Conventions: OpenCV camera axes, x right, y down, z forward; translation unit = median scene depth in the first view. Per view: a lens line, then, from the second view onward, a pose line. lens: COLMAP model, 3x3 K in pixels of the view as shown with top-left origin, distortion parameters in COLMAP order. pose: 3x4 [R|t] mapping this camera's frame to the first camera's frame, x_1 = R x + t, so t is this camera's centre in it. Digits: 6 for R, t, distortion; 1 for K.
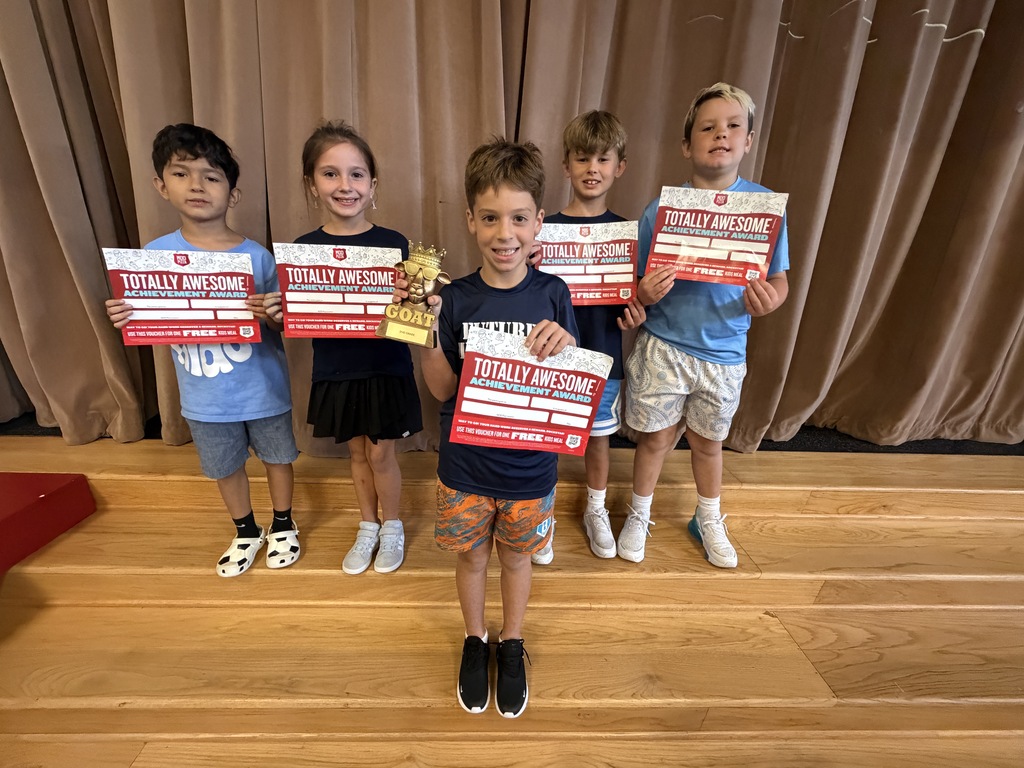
lens RADIAL K [[443.5, 0, 512.6], [0, 443.5, 385.9], [0, 0, 1]] dist [-0.003967, 0.000530]
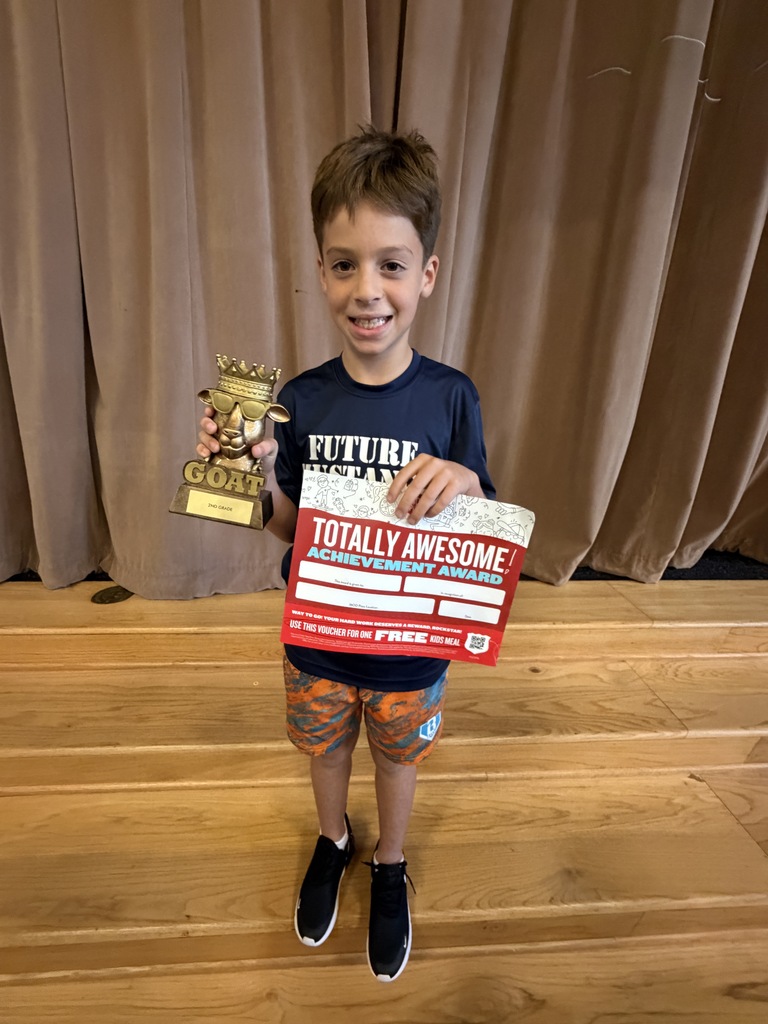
lens RADIAL K [[443.5, 0, 384.0], [0, 443.5, 512.0], [0, 0, 1]] dist [-0.003967, 0.000530]
pose [[0.999340, -0.013979, 0.033518, -0.036948], [0.013557, 0.999827, 0.012762, -0.011831], [-0.033691, -0.012299, 0.999357, 0.180300]]
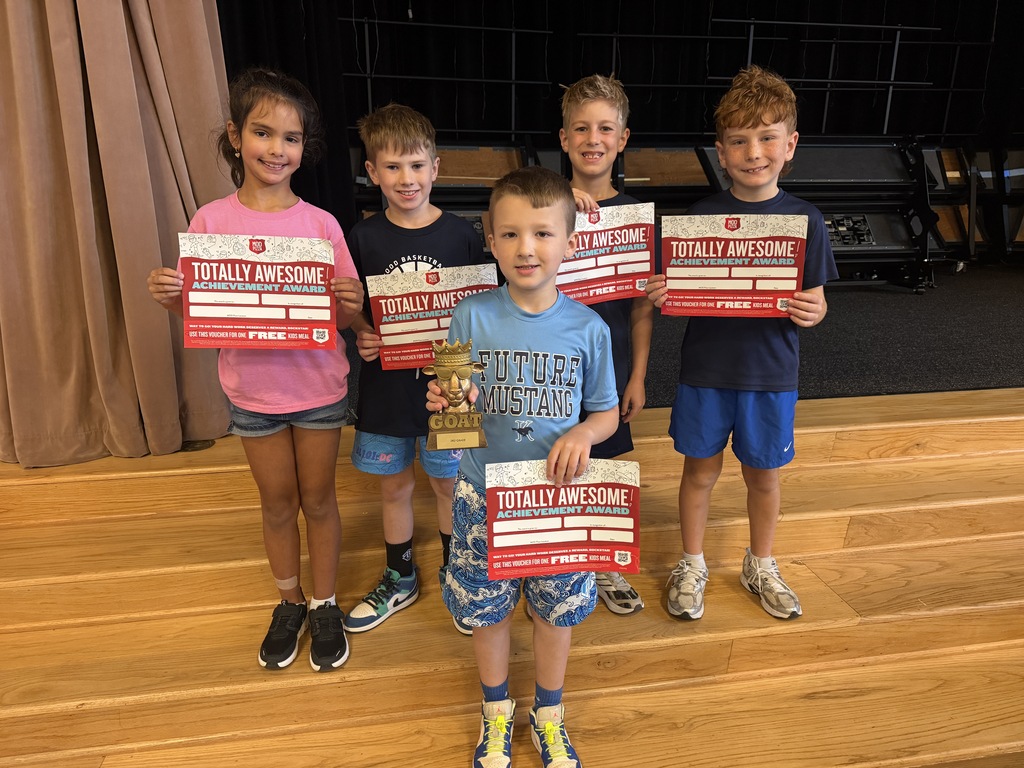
lens RADIAL K [[738.4, 0, 517.1], [0, 738.4, 386.0], [0, 0, 1]] dist [-0.001001, -0.012882]
pose [[0.989797, -0.076801, 0.120015, -0.126255], [0.081112, 0.996209, -0.031452, 0.163652], [-0.117145, 0.040866, 0.992274, -0.421100]]
